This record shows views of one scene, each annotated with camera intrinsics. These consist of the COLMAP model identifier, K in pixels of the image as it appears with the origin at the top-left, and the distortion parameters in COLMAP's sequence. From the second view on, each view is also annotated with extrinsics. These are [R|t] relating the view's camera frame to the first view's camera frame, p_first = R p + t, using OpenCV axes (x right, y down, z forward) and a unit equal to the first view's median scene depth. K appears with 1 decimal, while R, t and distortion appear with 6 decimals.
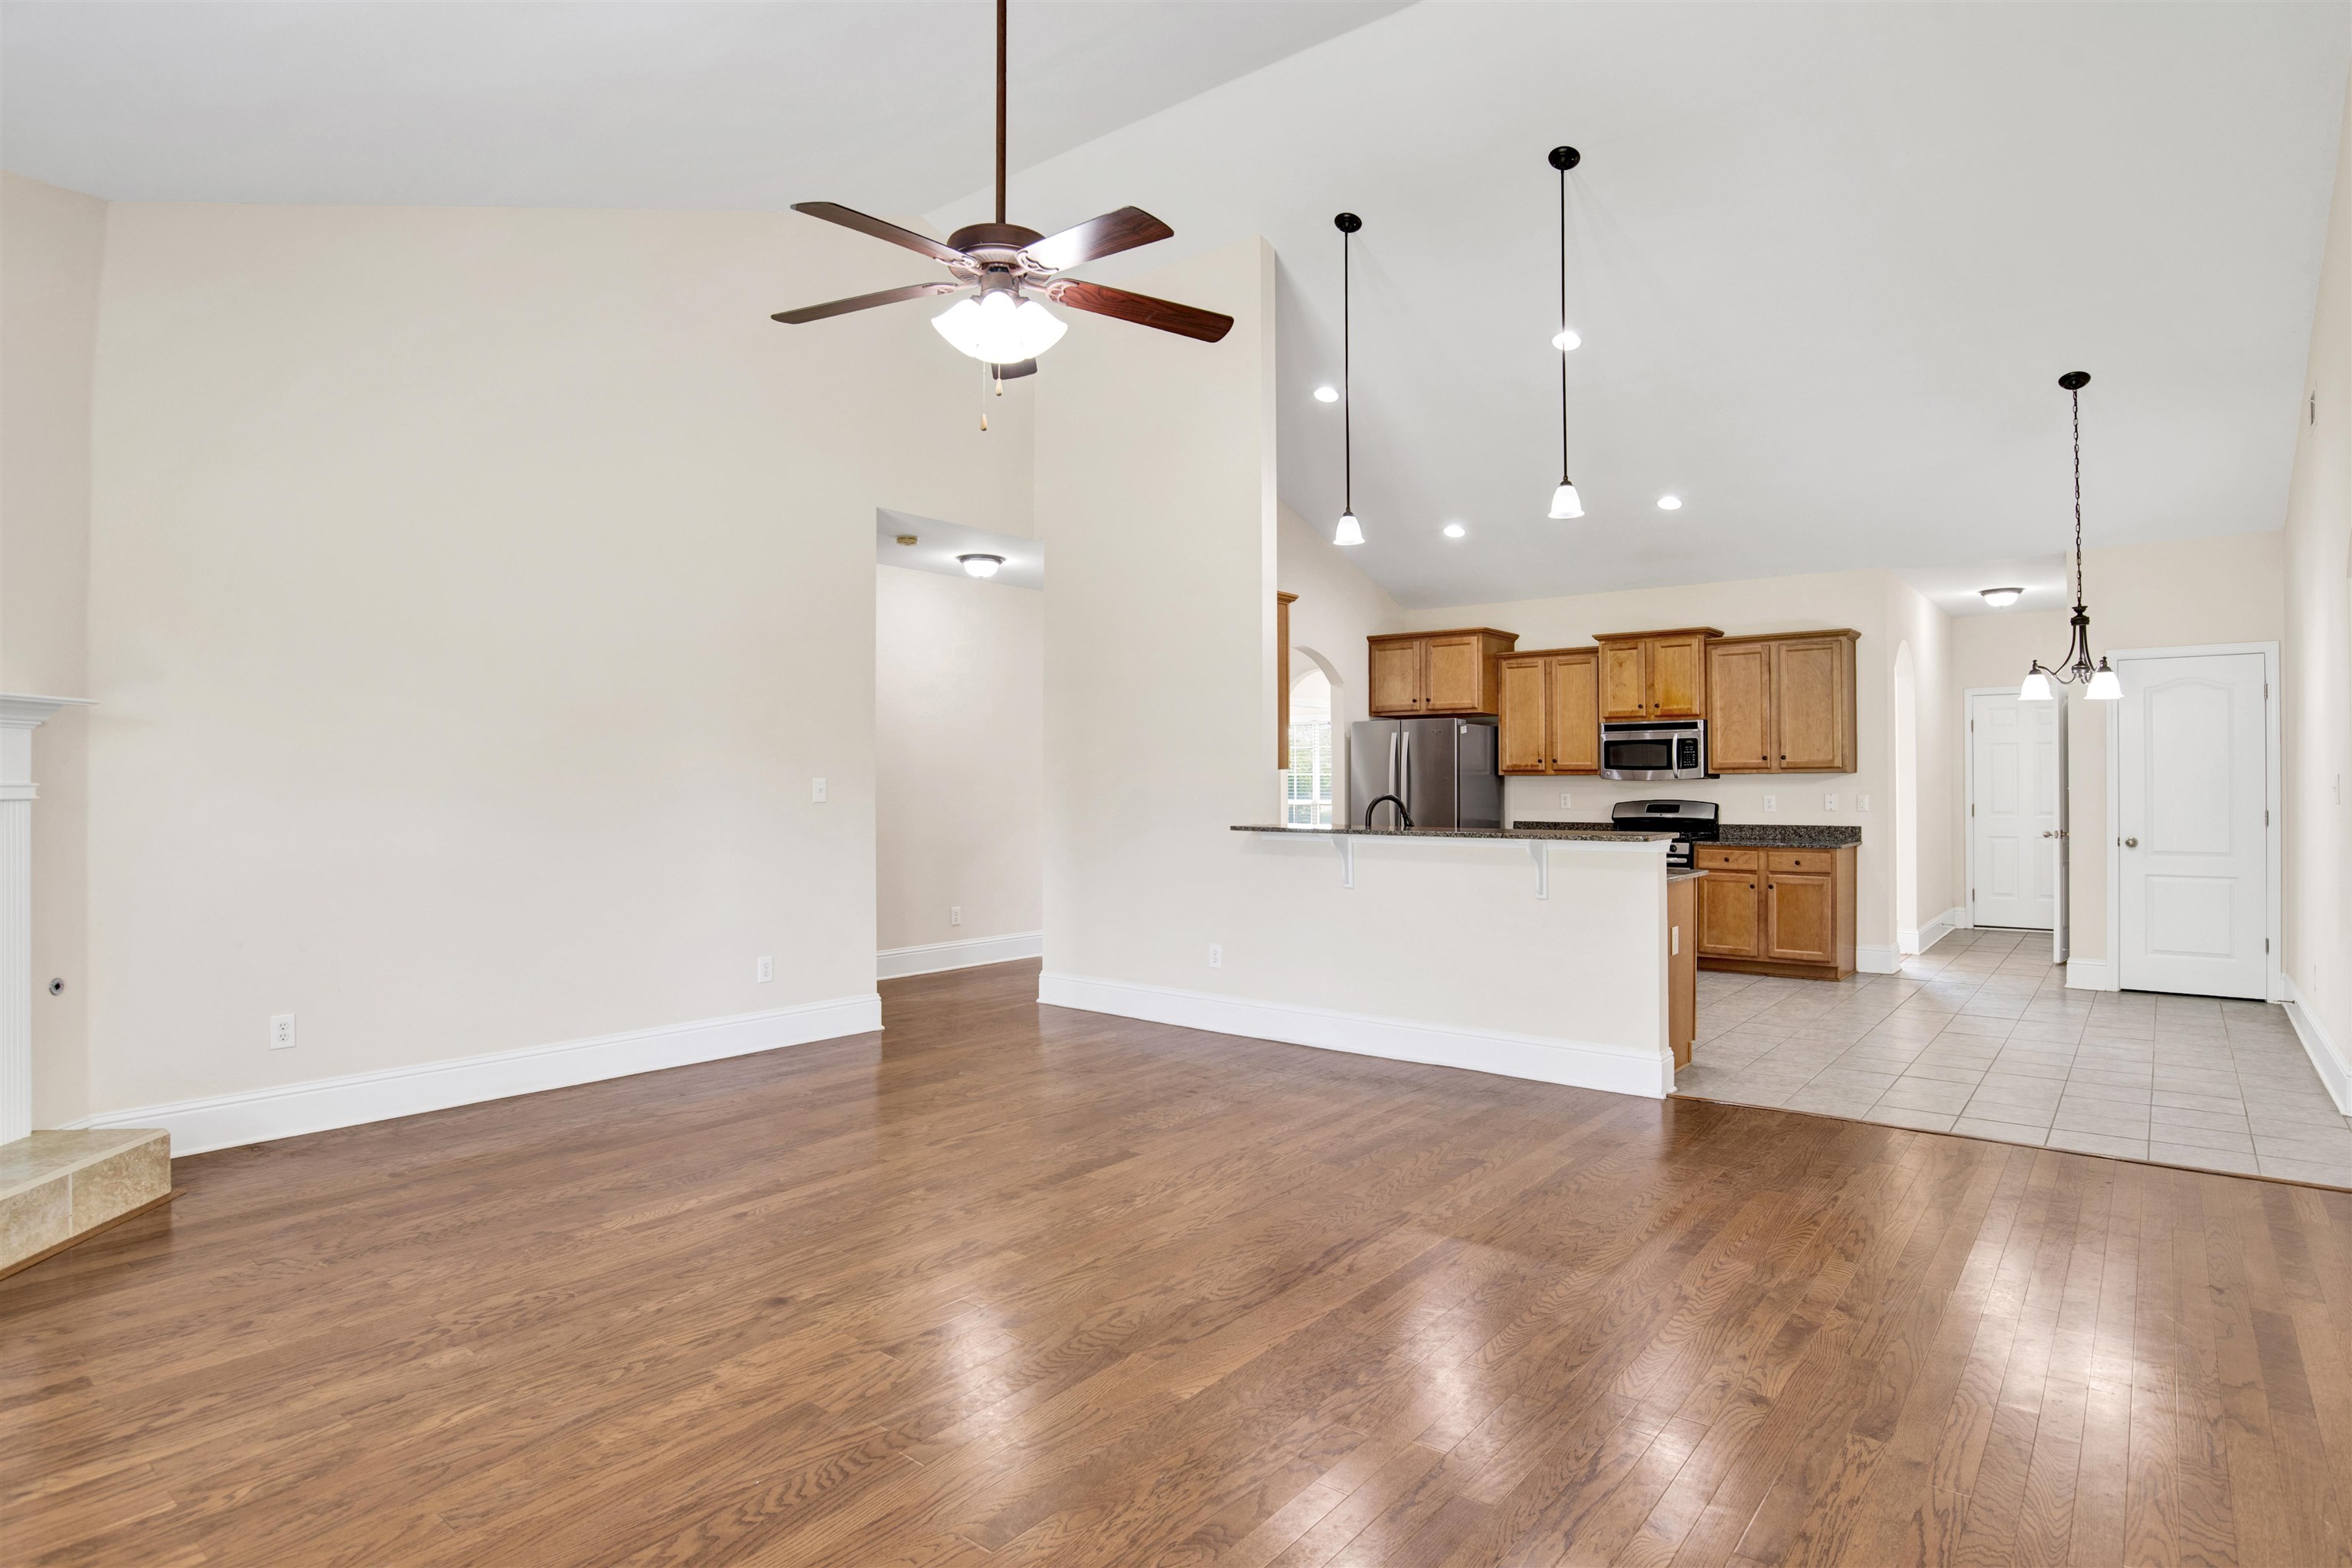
lens RADIAL K [[1245.0, 0, 1216.2], [0, 1245.0, 772.3], [0, 0, 1]] dist [-0.066118, 0.021072]
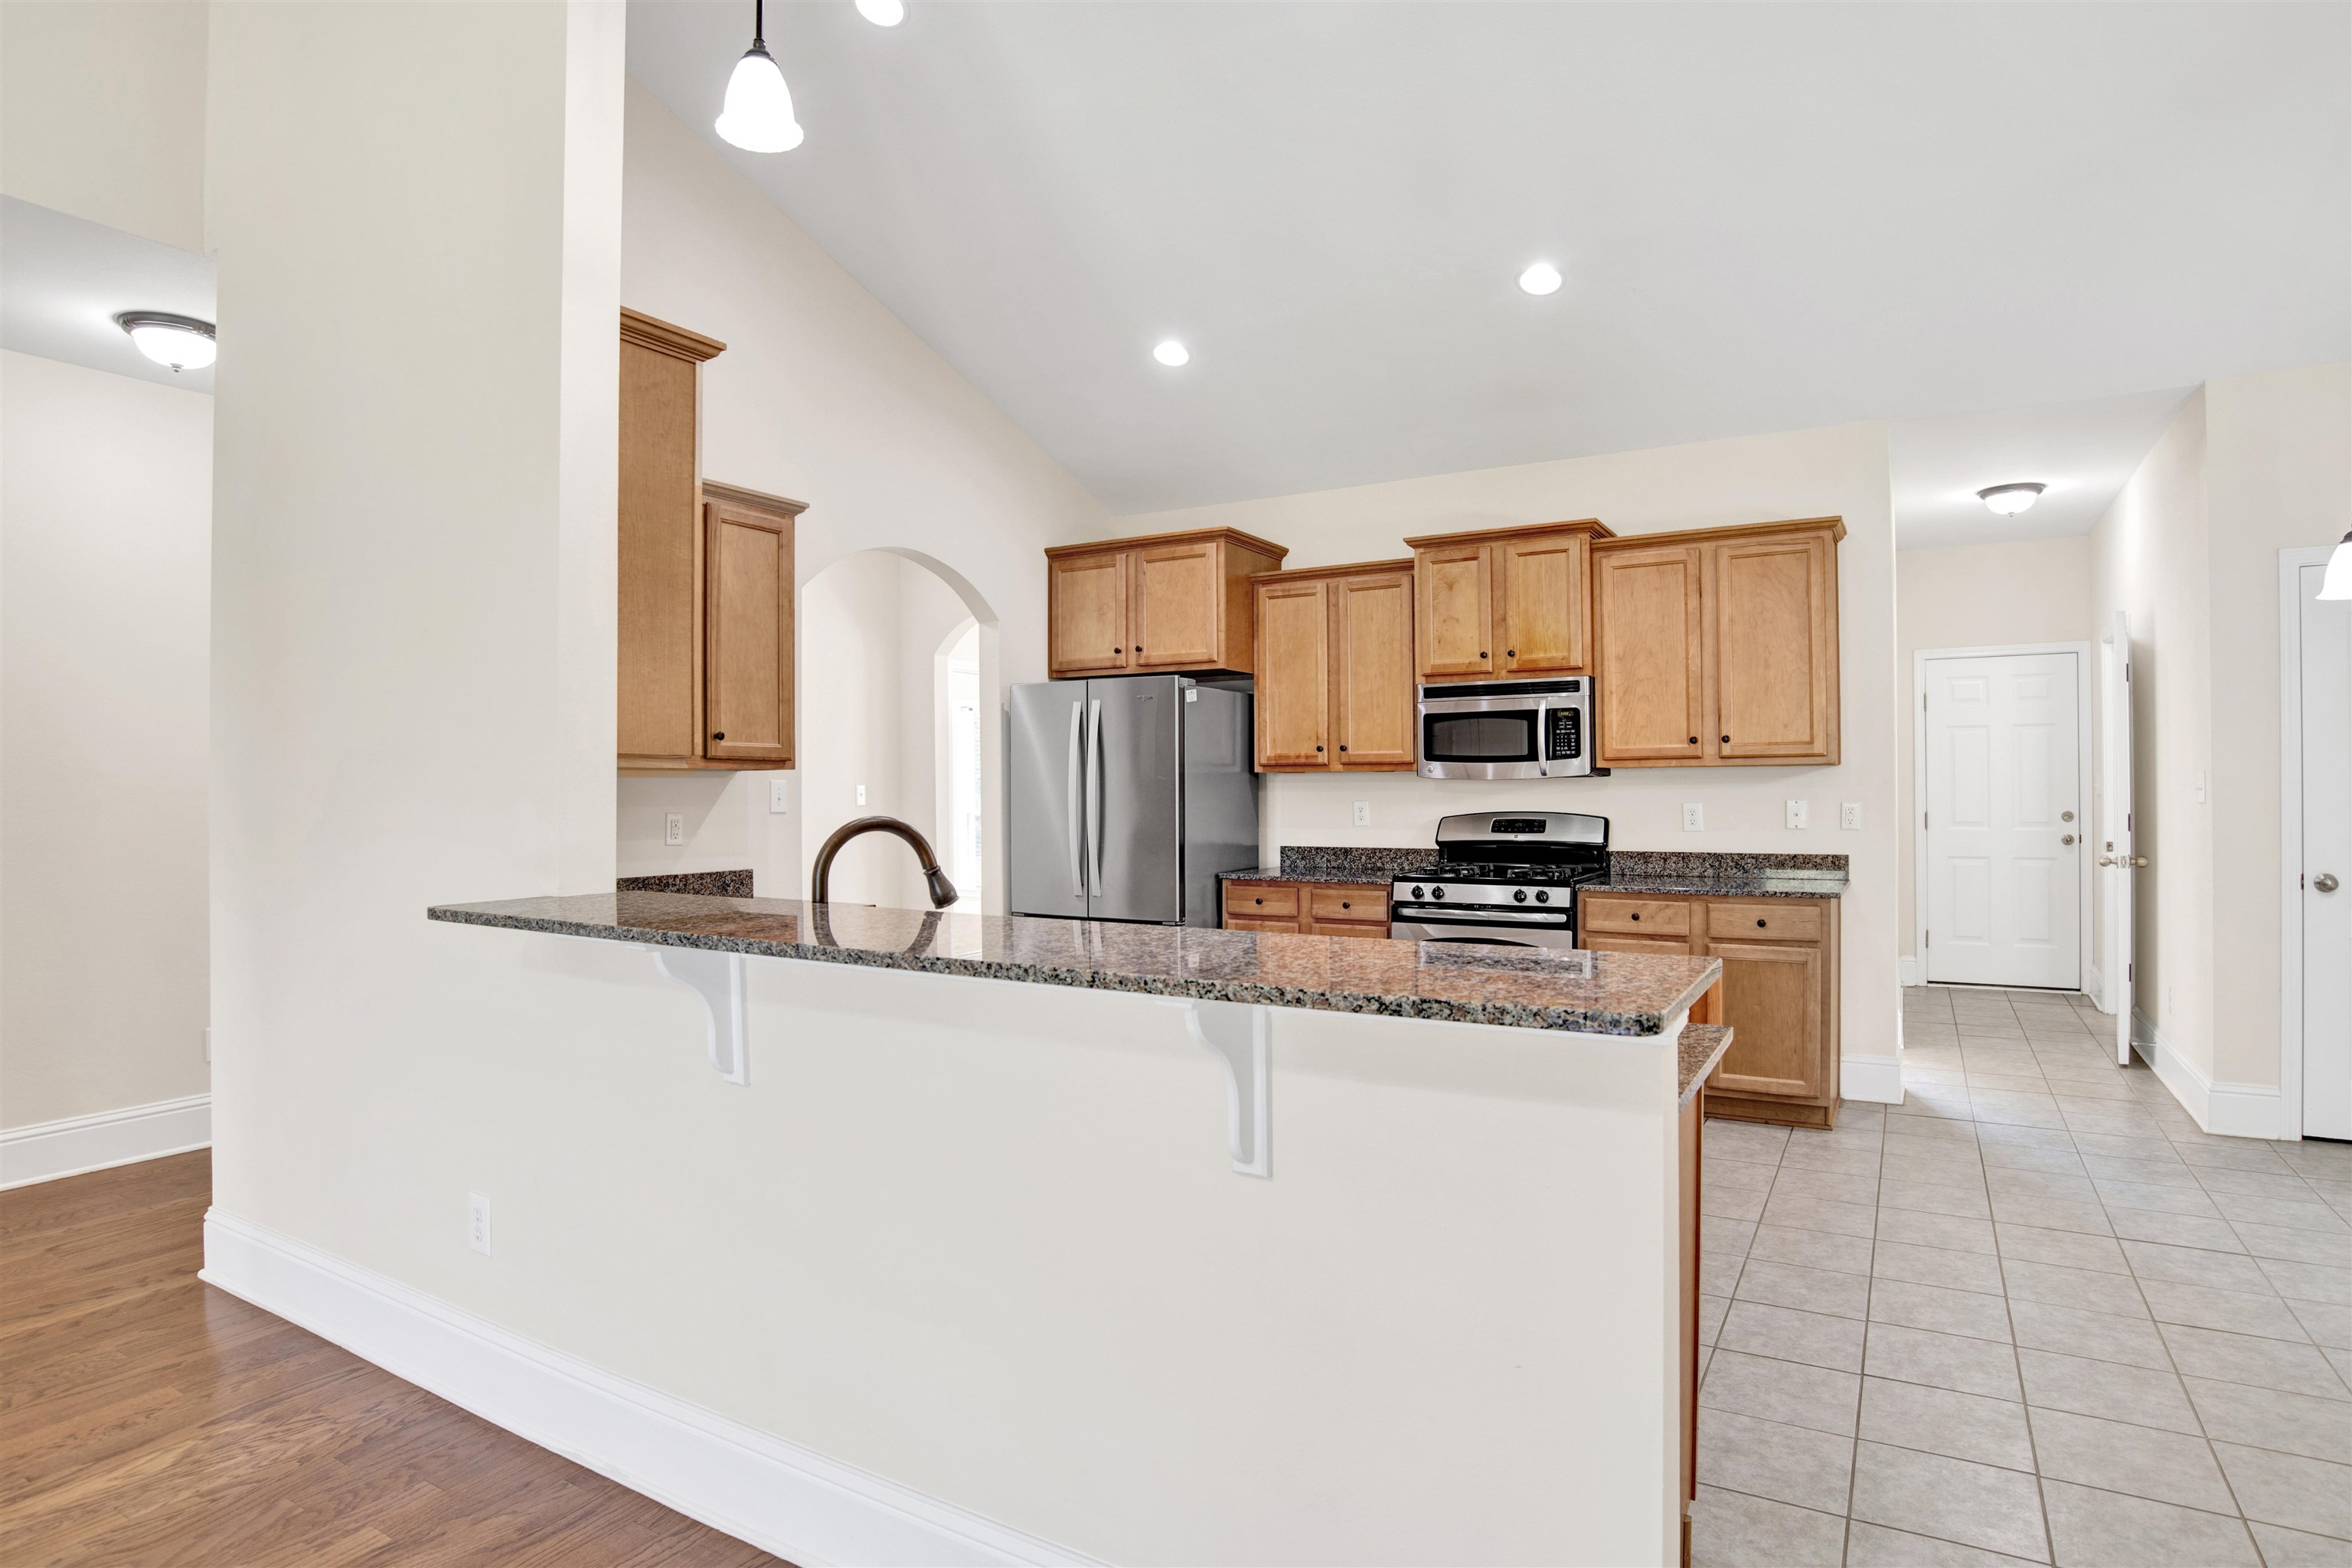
lens RADIAL K [[1245.0, 0, 1210.5], [0, 1245.0, 783.6], [0, 0, 1]] dist [-0.066118, 0.021072]
pose [[0.989306, -0.005875, 0.145736, 0.133827], [0.004954, 0.999965, 0.006681, 0.003798], [-0.145770, -0.005888, 0.989301, 0.454535]]
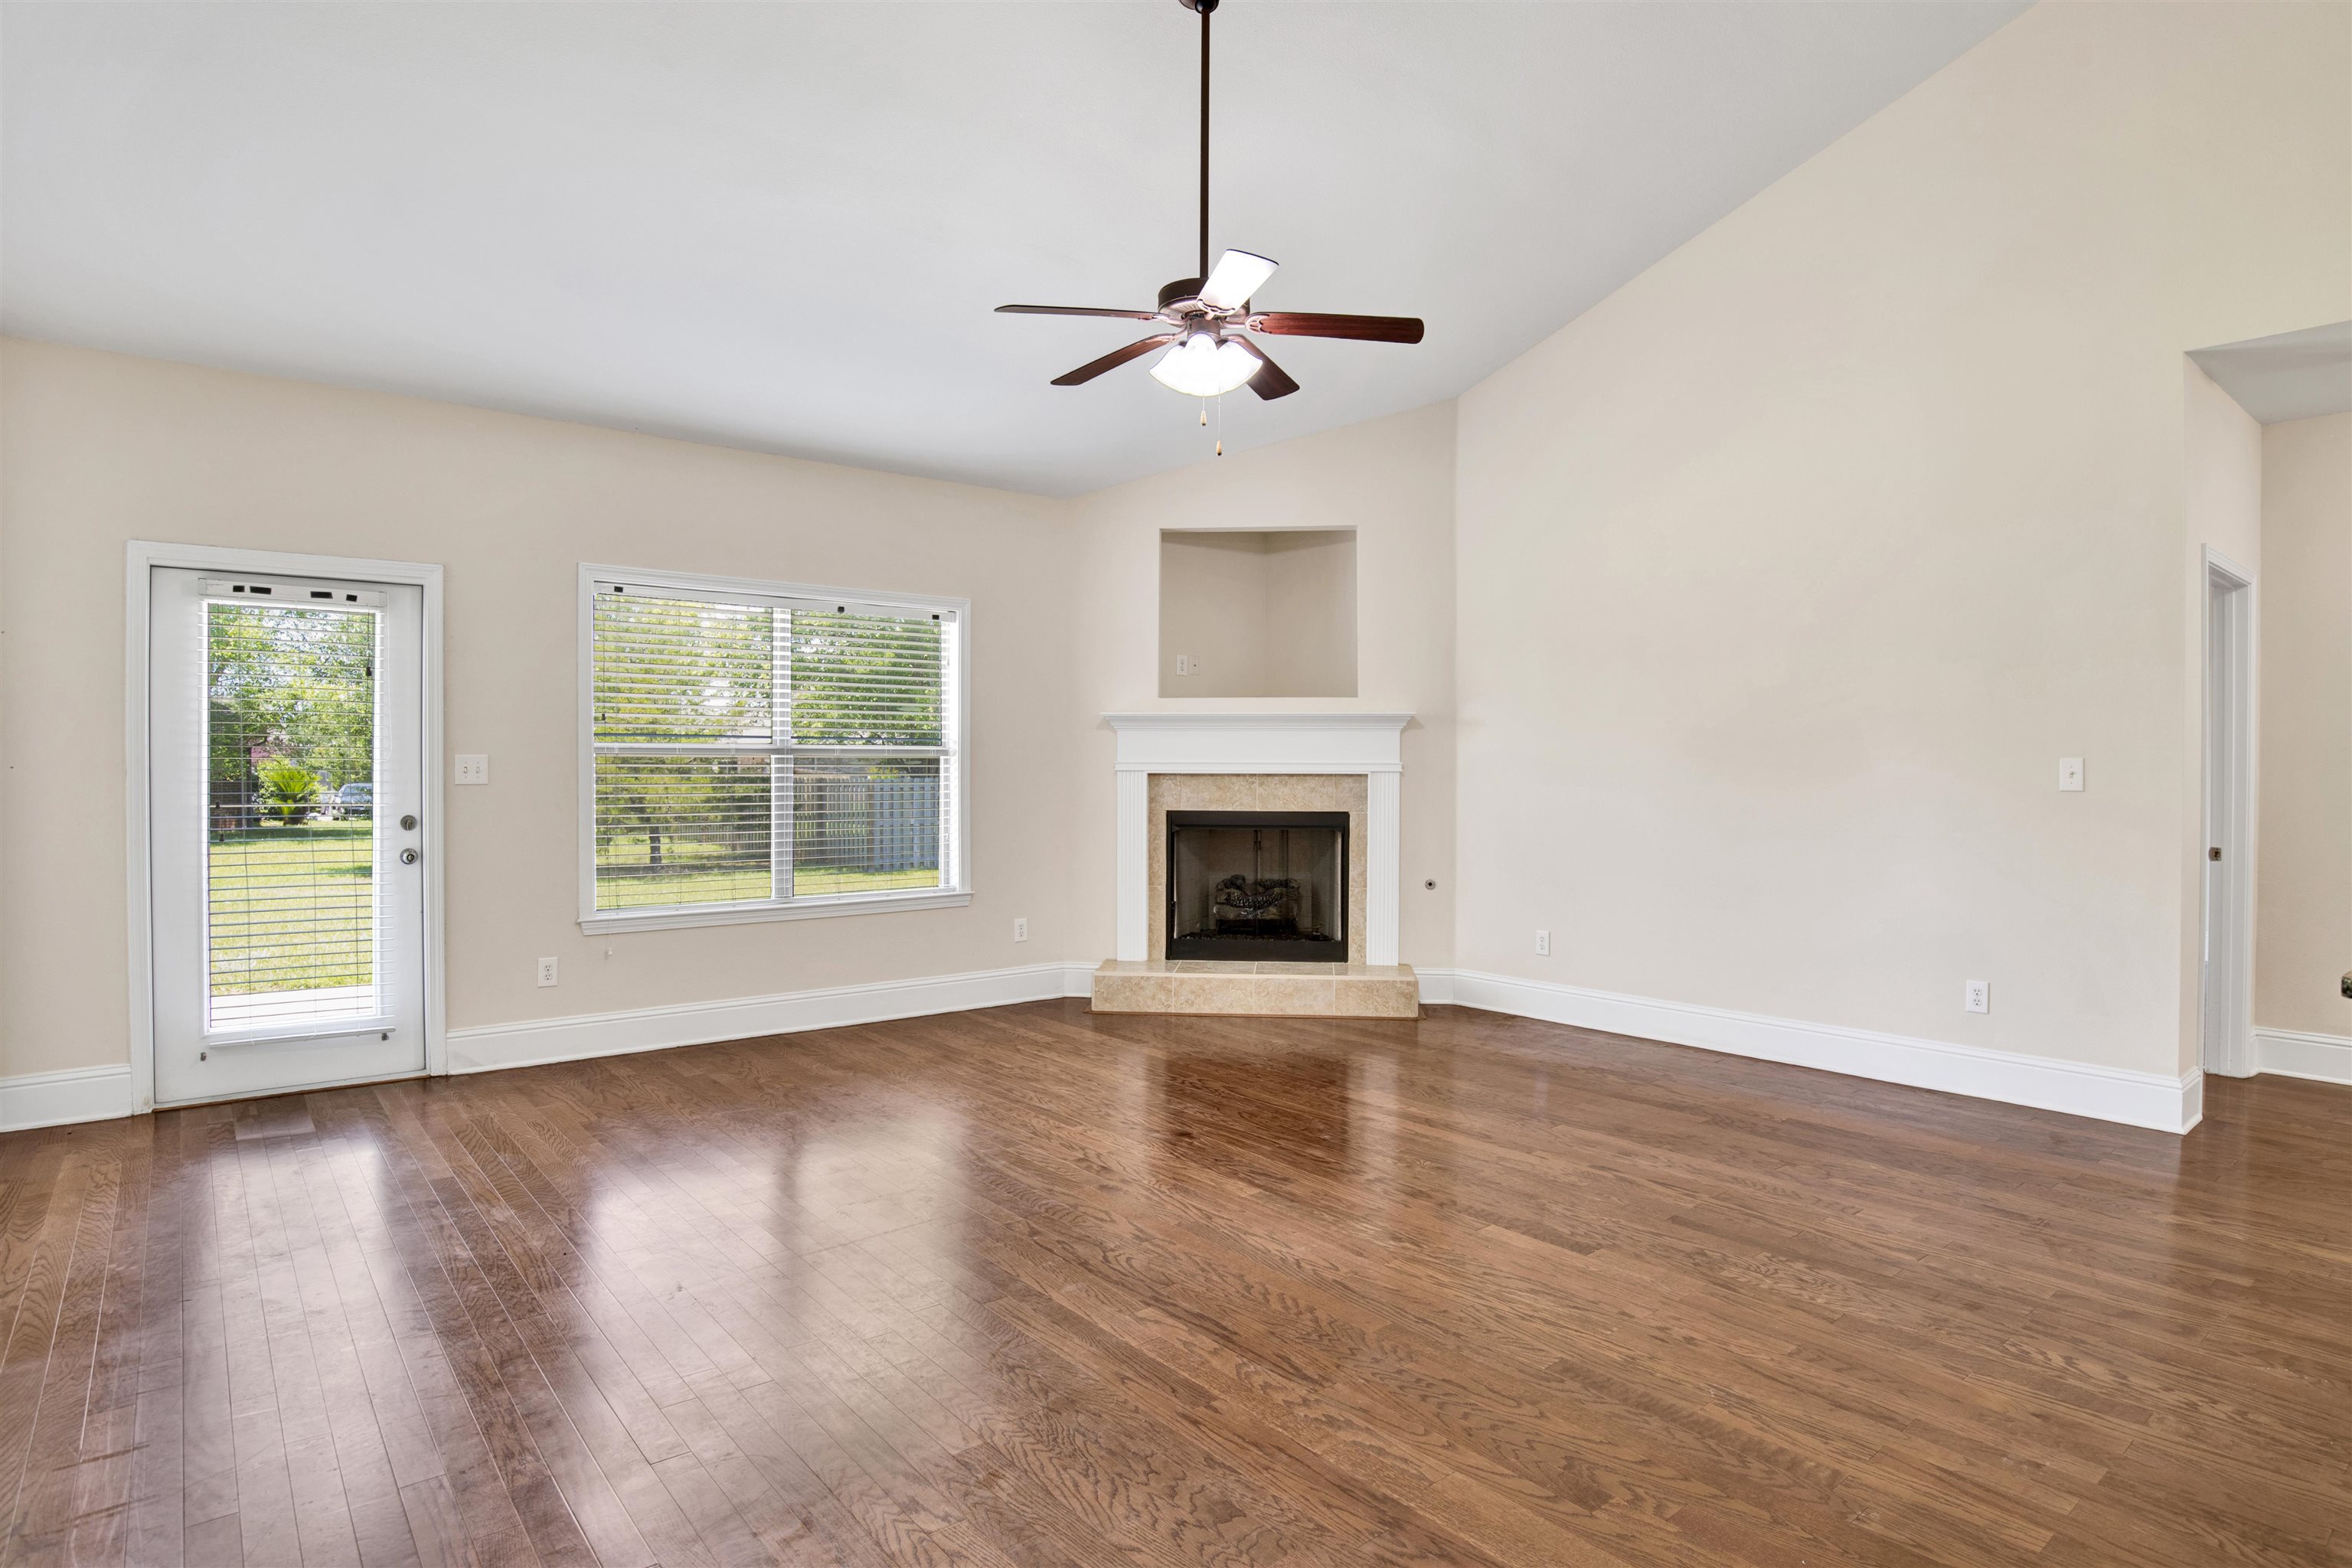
lens RADIAL K [[1245.0, 0, 1183.9], [0, 1245.0, 790.2], [0, 0, 1]] dist [-0.066118, 0.021072]
pose [[-0.213501, 0.020831, -0.976721, 0.371687], [0.005561, 0.999782, 0.020108, 0.004262], [0.976927, -0.001138, -0.213571, 0.476284]]
